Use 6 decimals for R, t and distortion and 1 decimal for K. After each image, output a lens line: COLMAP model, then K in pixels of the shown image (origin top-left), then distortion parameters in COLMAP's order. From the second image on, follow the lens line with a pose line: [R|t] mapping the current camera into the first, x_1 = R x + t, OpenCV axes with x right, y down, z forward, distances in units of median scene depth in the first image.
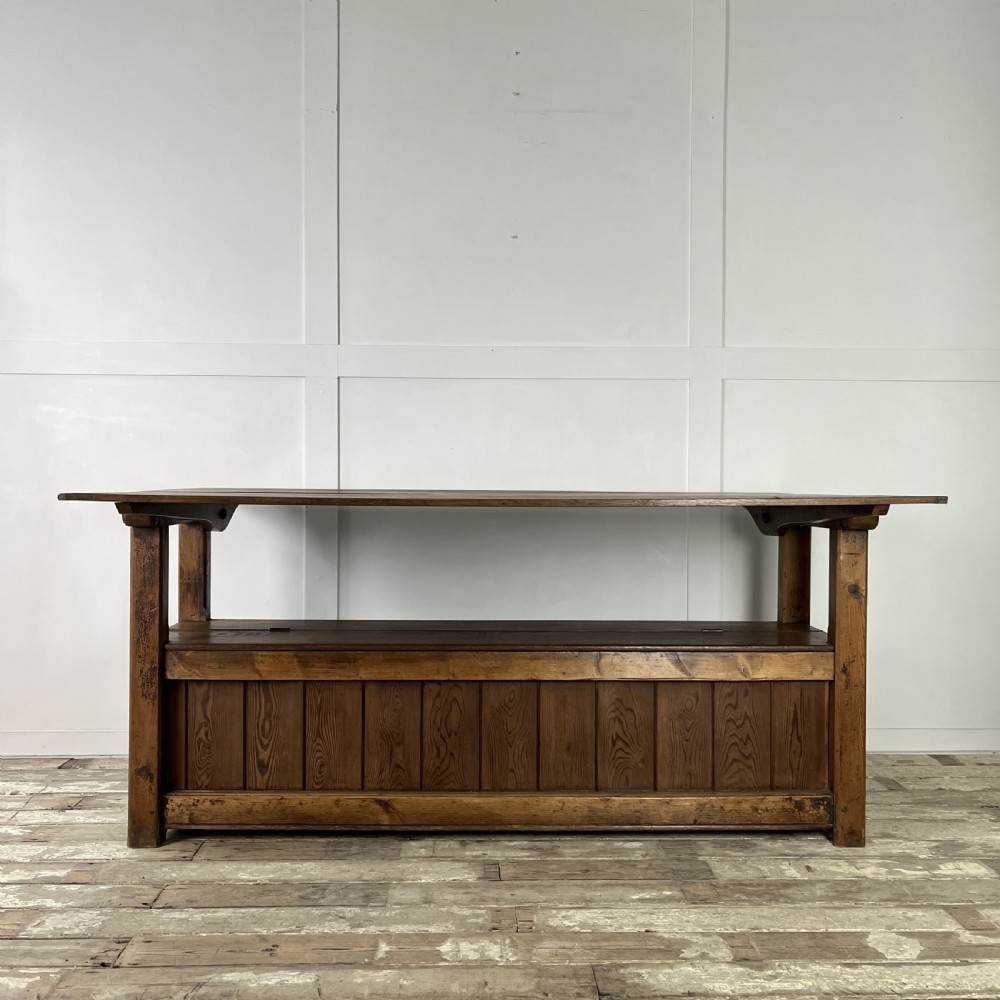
lens RADIAL K [[1017.7, 0, 496.0], [0, 1017.7, 503.3], [0, 0, 1]] dist [0.027474, 0.000000]
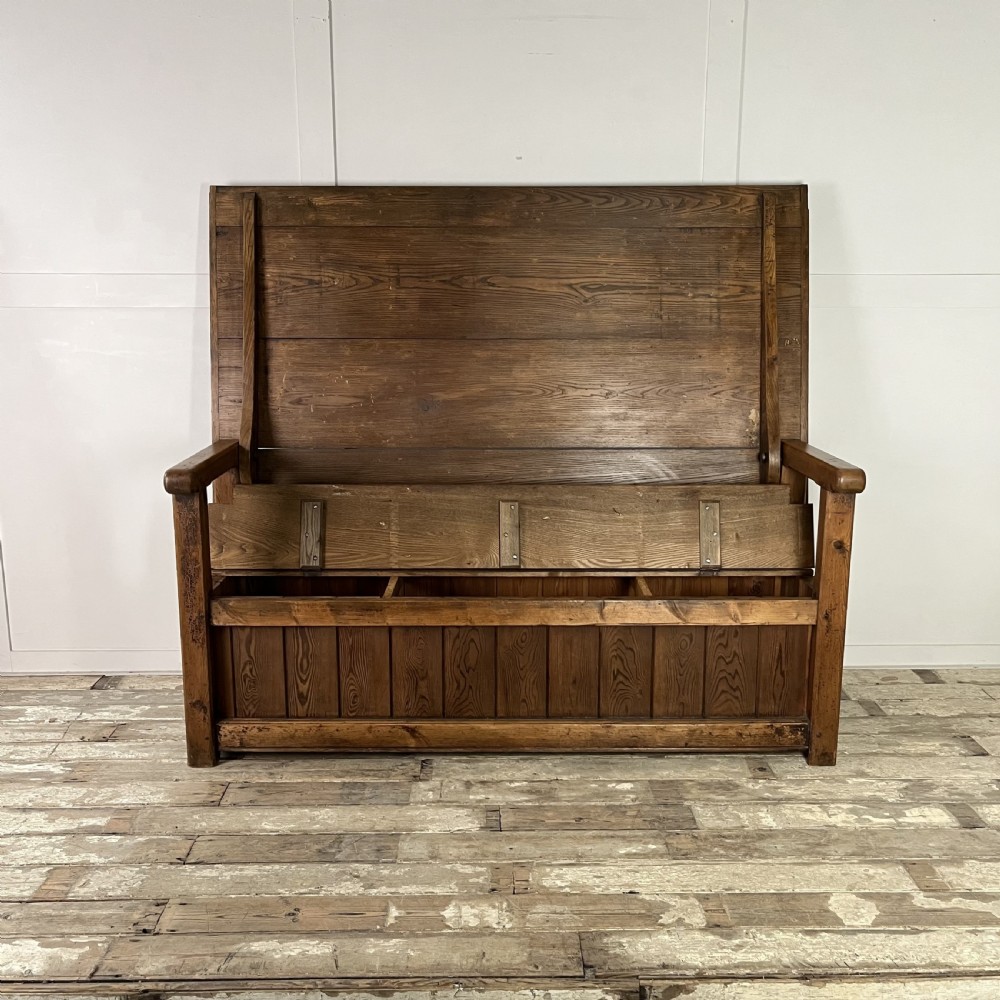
lens RADIAL K [[1017.7, 0, 497.5], [0, 1017.7, 504.6], [0, 0, 1]] dist [0.027474, 0.000000]
pose [[0.999899, -0.001834, -0.014109, 0.002894], [0.004439, 0.982361, 0.186944, -0.161236], [0.013517, -0.186988, 0.982269, -0.061555]]
